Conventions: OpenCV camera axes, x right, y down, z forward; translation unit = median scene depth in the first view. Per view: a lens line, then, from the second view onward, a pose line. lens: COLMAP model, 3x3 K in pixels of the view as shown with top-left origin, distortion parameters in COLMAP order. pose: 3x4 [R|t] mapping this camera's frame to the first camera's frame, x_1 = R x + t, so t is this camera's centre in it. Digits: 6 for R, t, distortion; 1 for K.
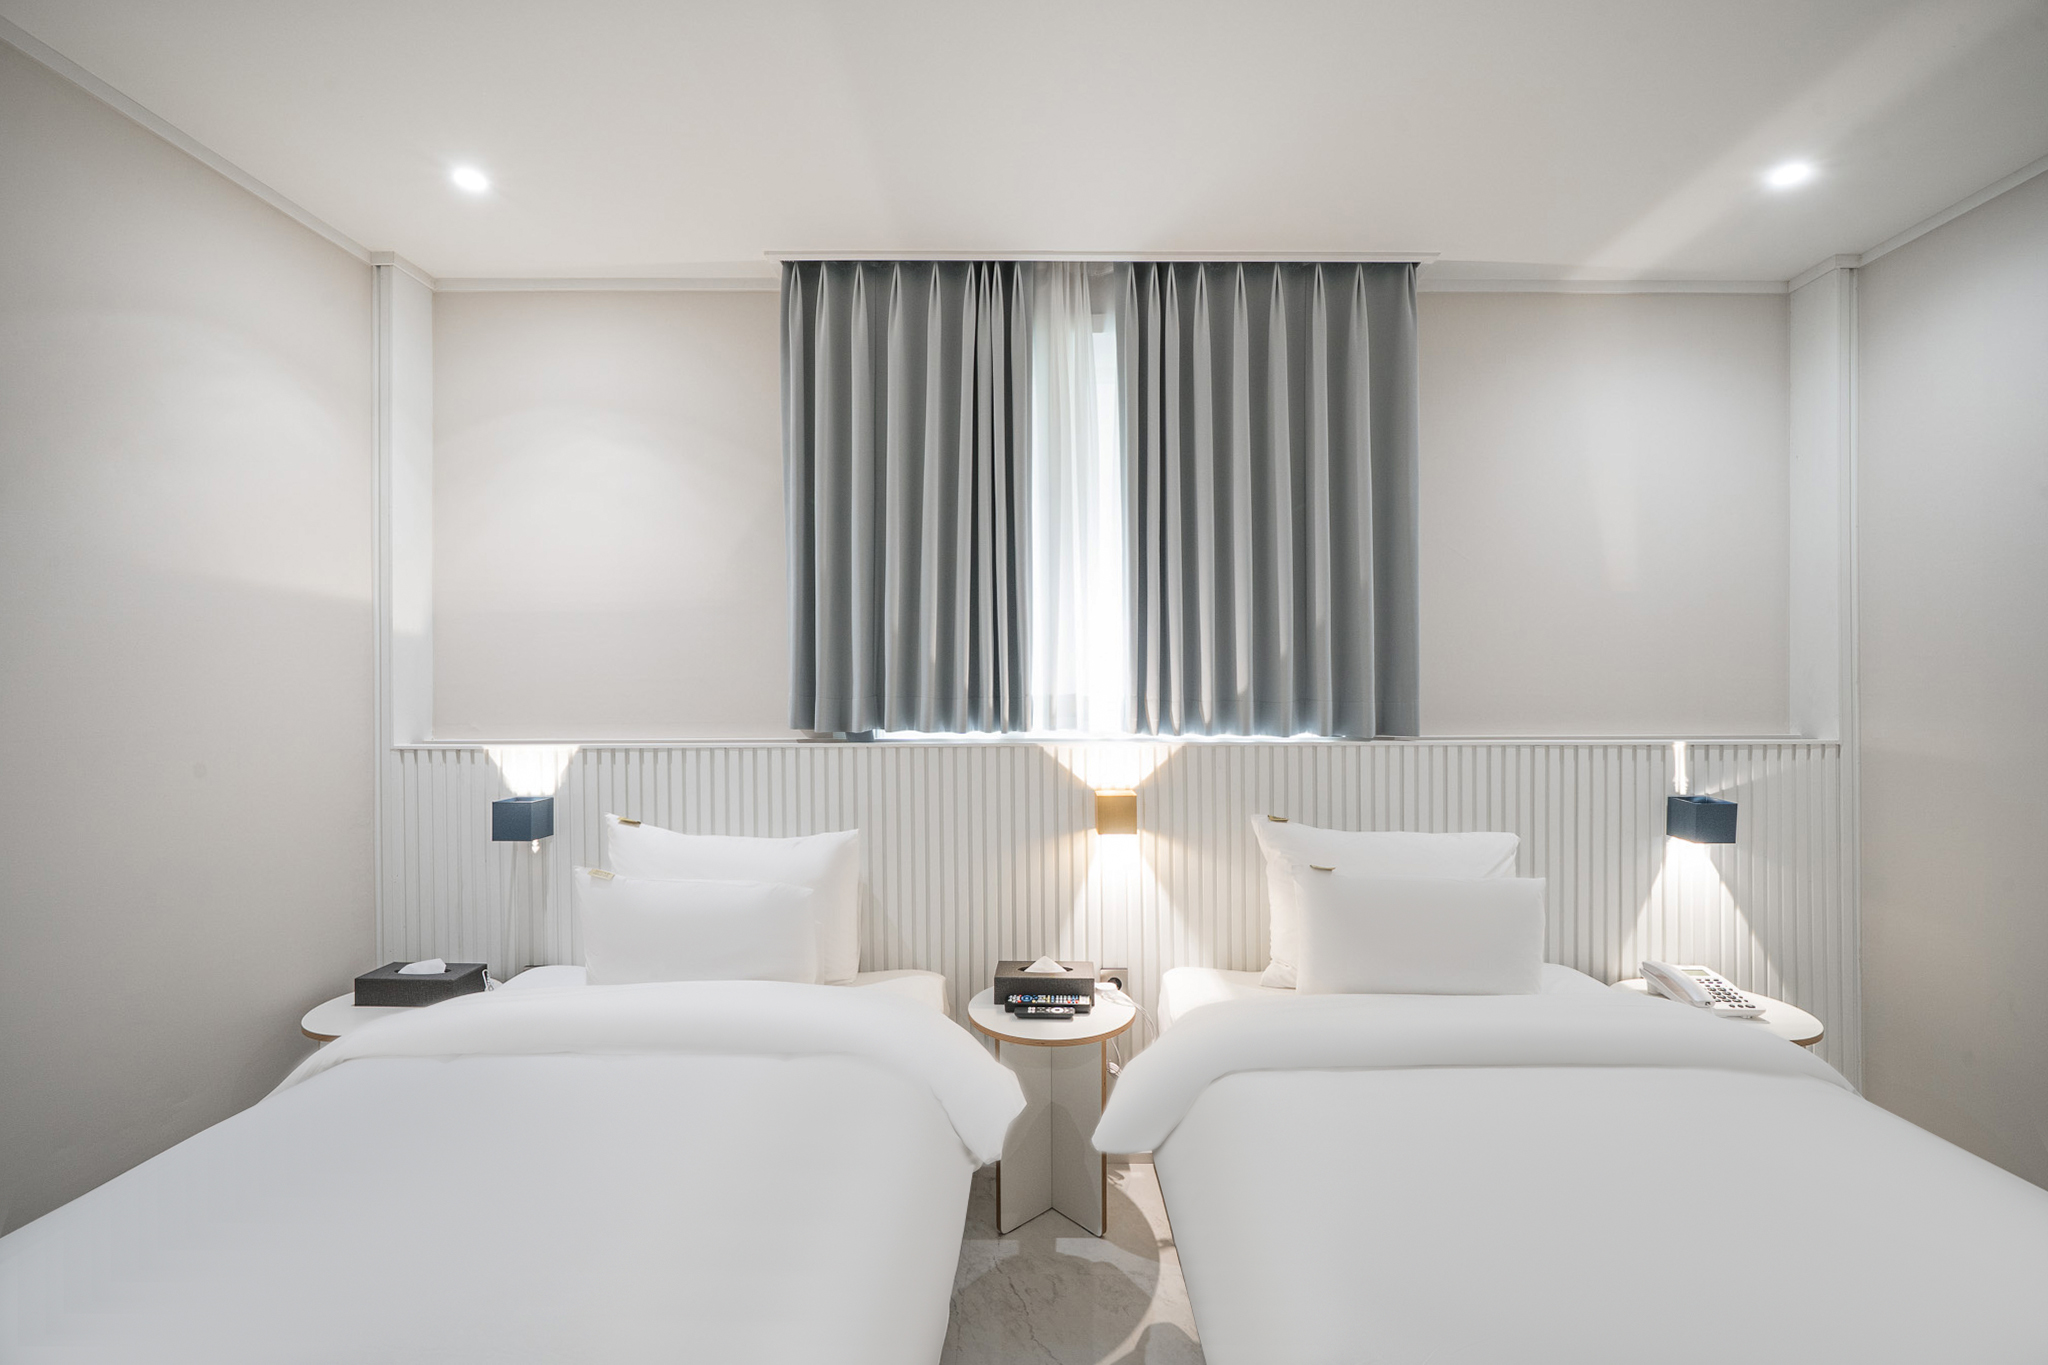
lens RADIAL K [[895.4, 0, 1018.8], [0, 895.4, 691.5], [0, 0, 1]] dist [-0.001393, -0.000082]
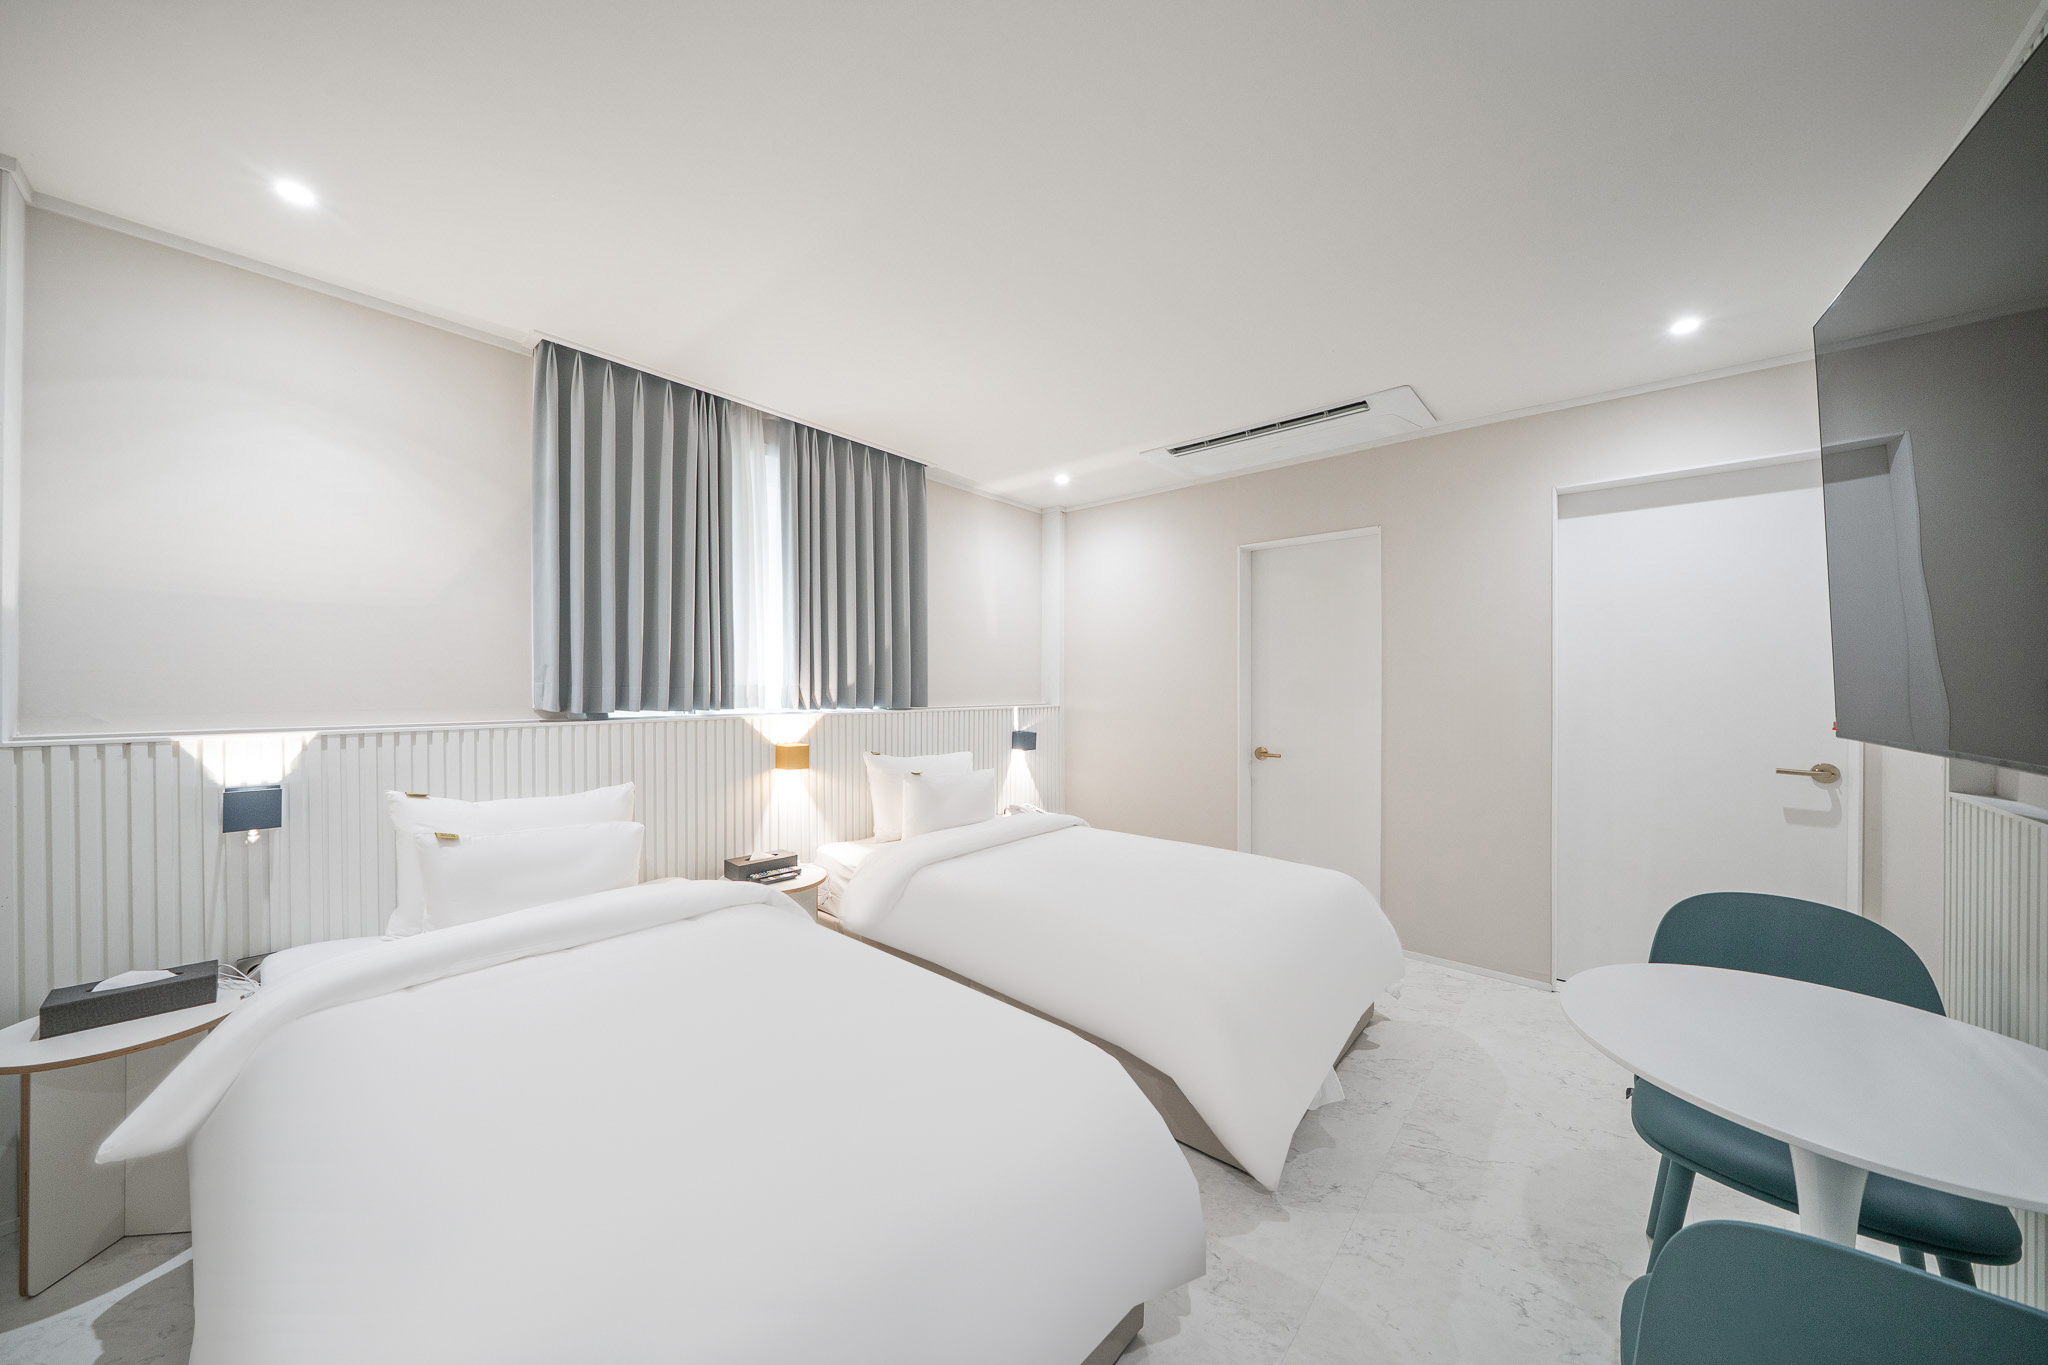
lens RADIAL K [[706.3, 0, 1018.9], [0, 706.3, 681.5], [0, 0, 1]] dist [-0.000748, 0.000056]
pose [[0.648795, 0.007409, 0.760927, -0.594202], [-0.003117, 0.999970, -0.007078, 0.004621], [-0.760957, 0.002220, 0.648799, -0.154858]]
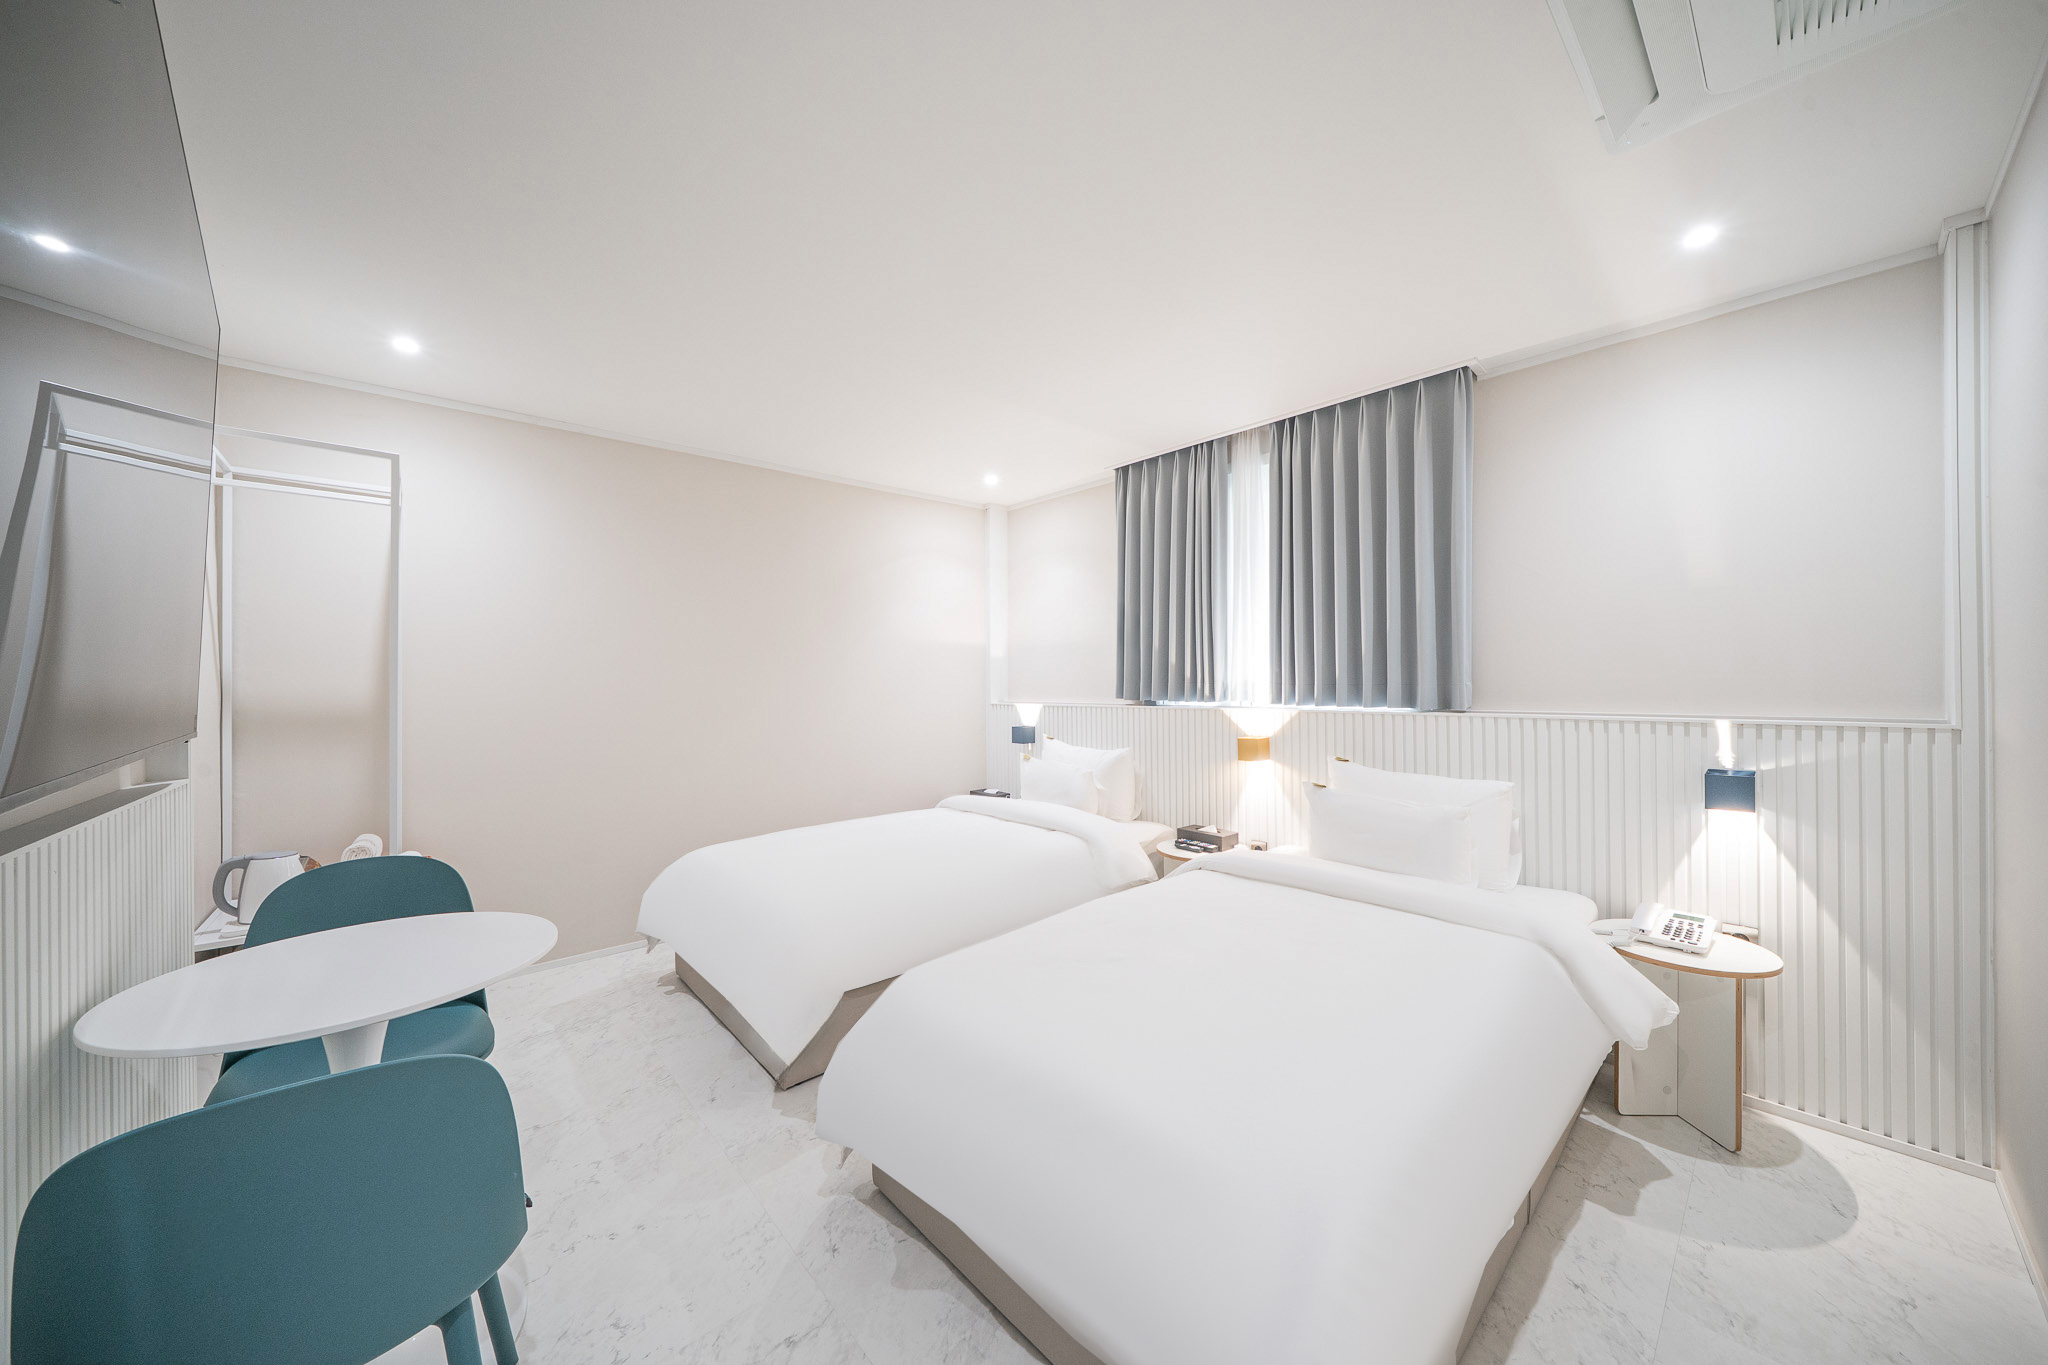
lens RADIAL K [[676.0, 0, 1018.1], [0, 676.0, 688.1], [0, 0, 1]] dist [0.001378, 0.000131]
pose [[0.679806, 0.003406, -0.733384, 0.738226], [0.008980, 0.999876, 0.012968, -0.003733], [0.733337, -0.015402, 0.679691, -0.220159]]
